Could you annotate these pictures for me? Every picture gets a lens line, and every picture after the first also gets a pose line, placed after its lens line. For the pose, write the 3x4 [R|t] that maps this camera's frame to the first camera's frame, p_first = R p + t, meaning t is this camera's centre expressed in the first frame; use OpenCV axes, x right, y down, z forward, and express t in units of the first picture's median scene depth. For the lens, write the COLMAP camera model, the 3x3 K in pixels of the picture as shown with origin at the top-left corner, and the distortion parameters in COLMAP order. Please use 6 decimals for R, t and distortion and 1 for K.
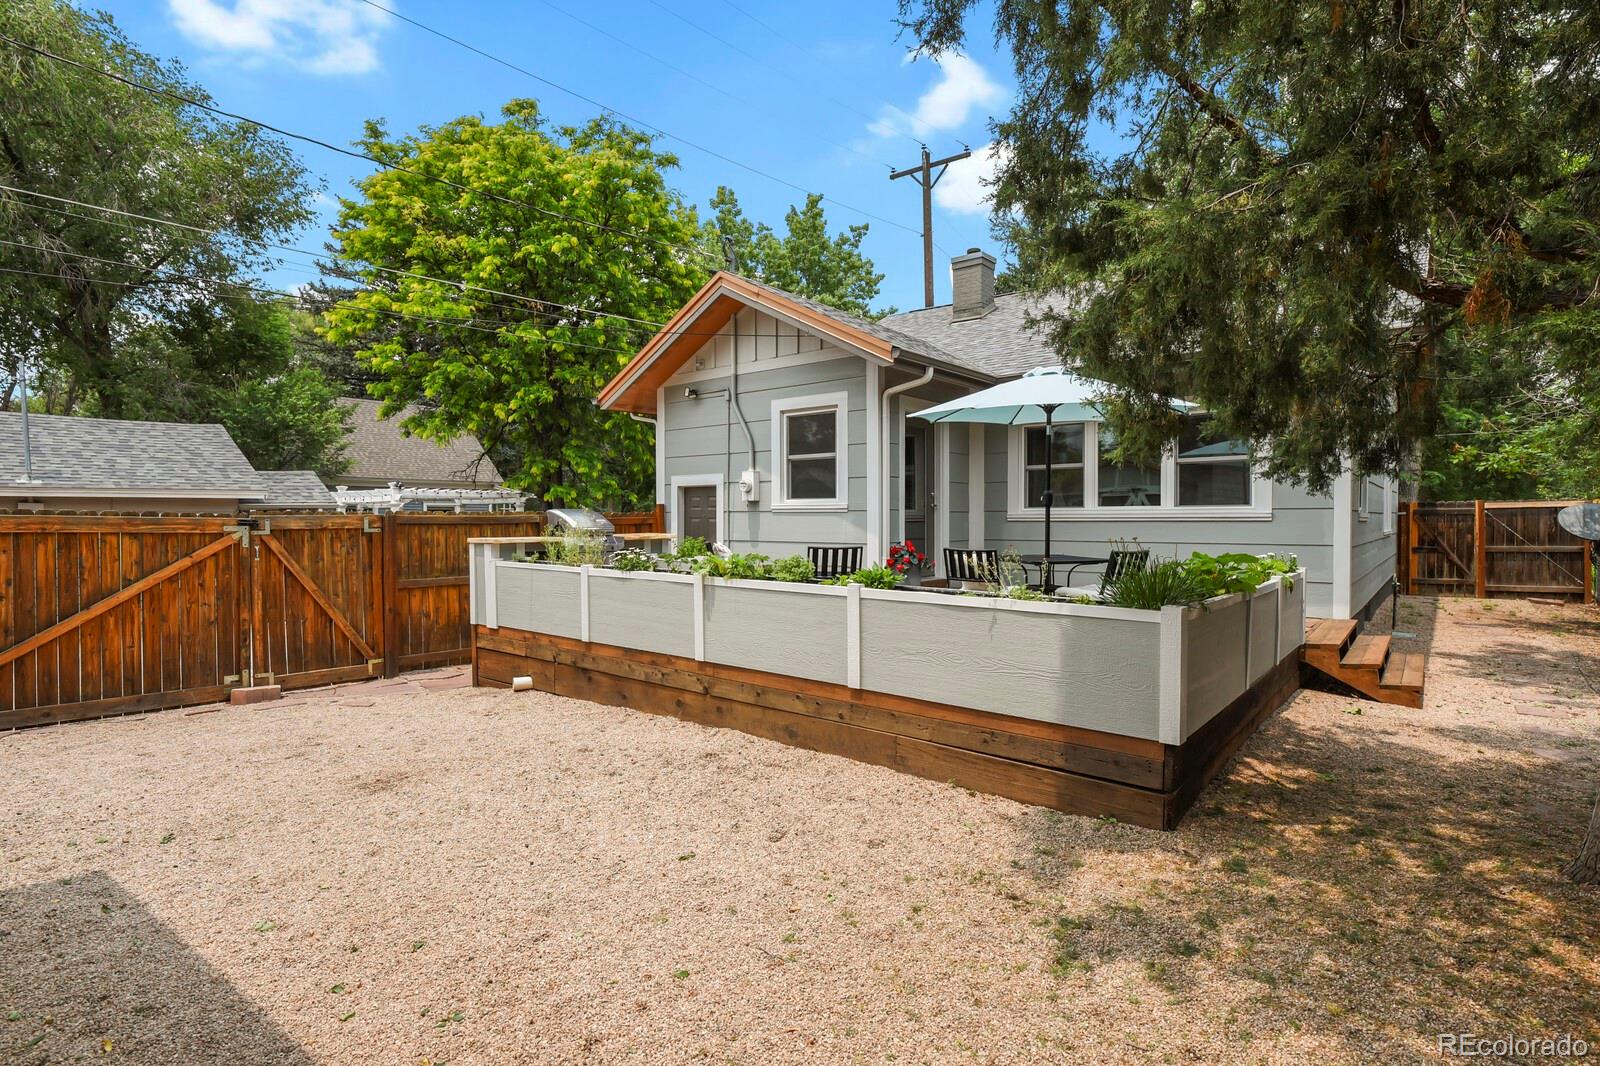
lens RADIAL K [[770.8, 0, 798.3], [0, 770.8, 537.4], [0, 0, 1]] dist [-0.005306, -0.005218]
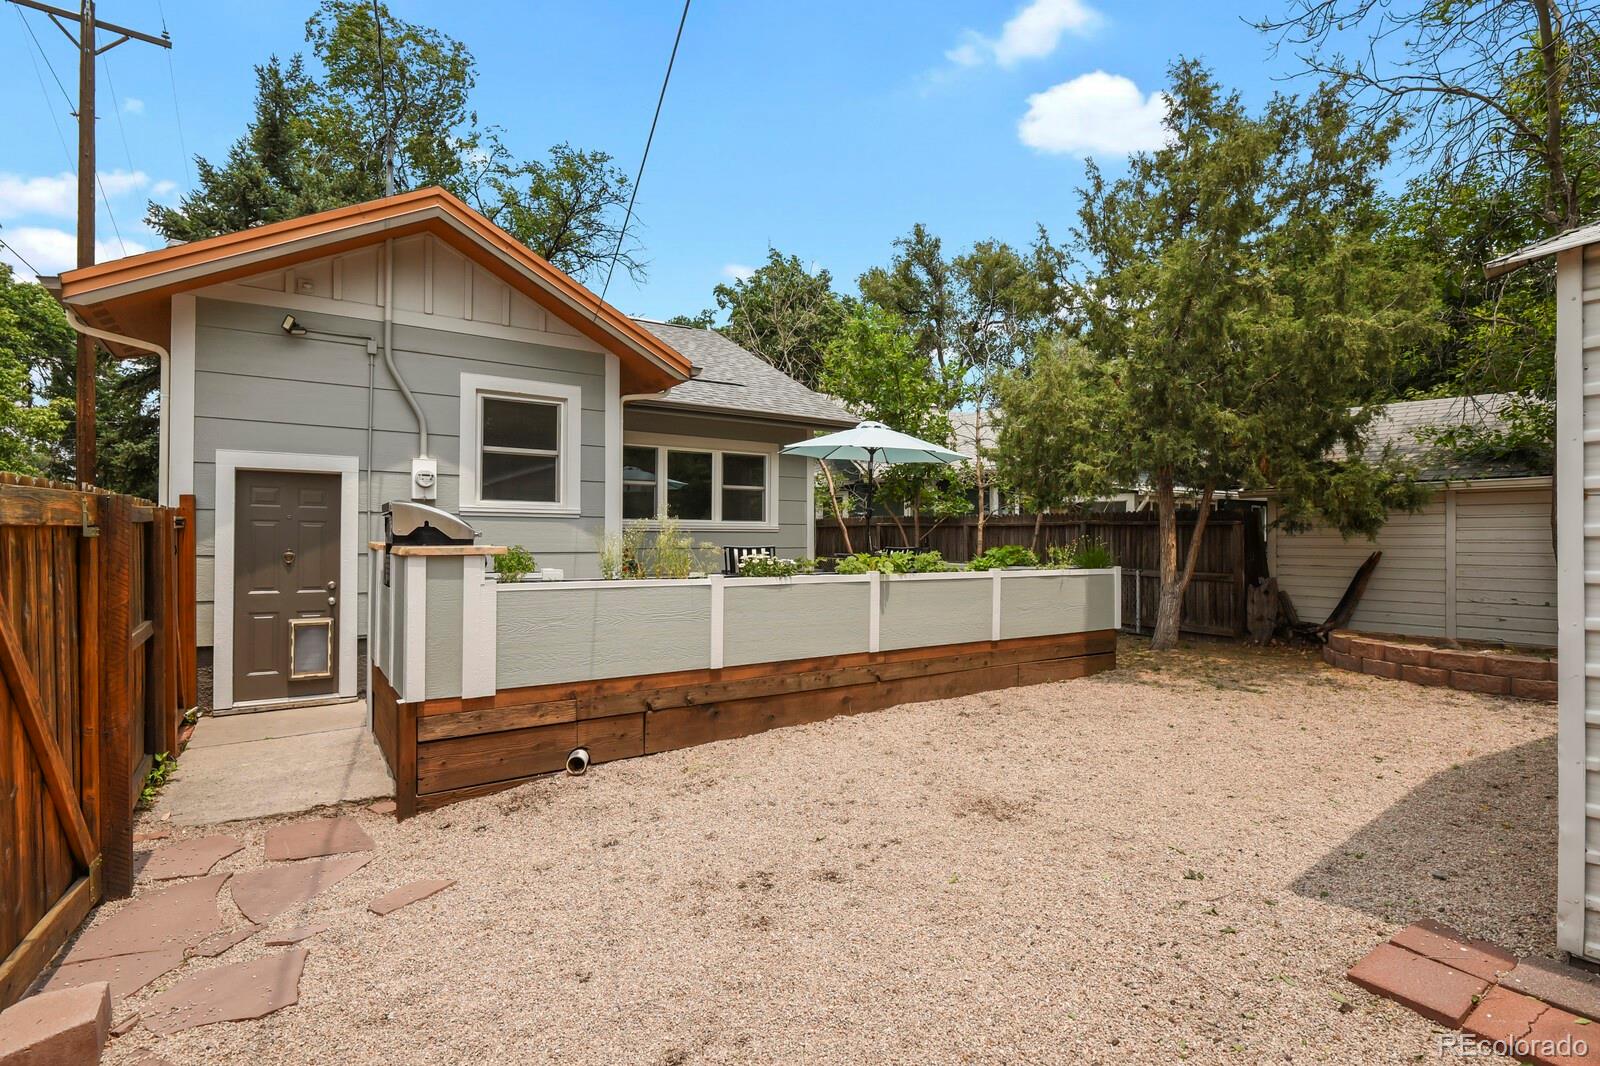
lens RADIAL K [[770.8, 0, 799.0], [0, 770.8, 537.0], [0, 0, 1]] dist [-0.005306, -0.005218]
pose [[0.289757, 0.002247, 0.957098, -0.729015], [0.018036, 0.999807, -0.007807, 0.002055], [-0.956930, 0.019525, 0.289660, 0.474019]]
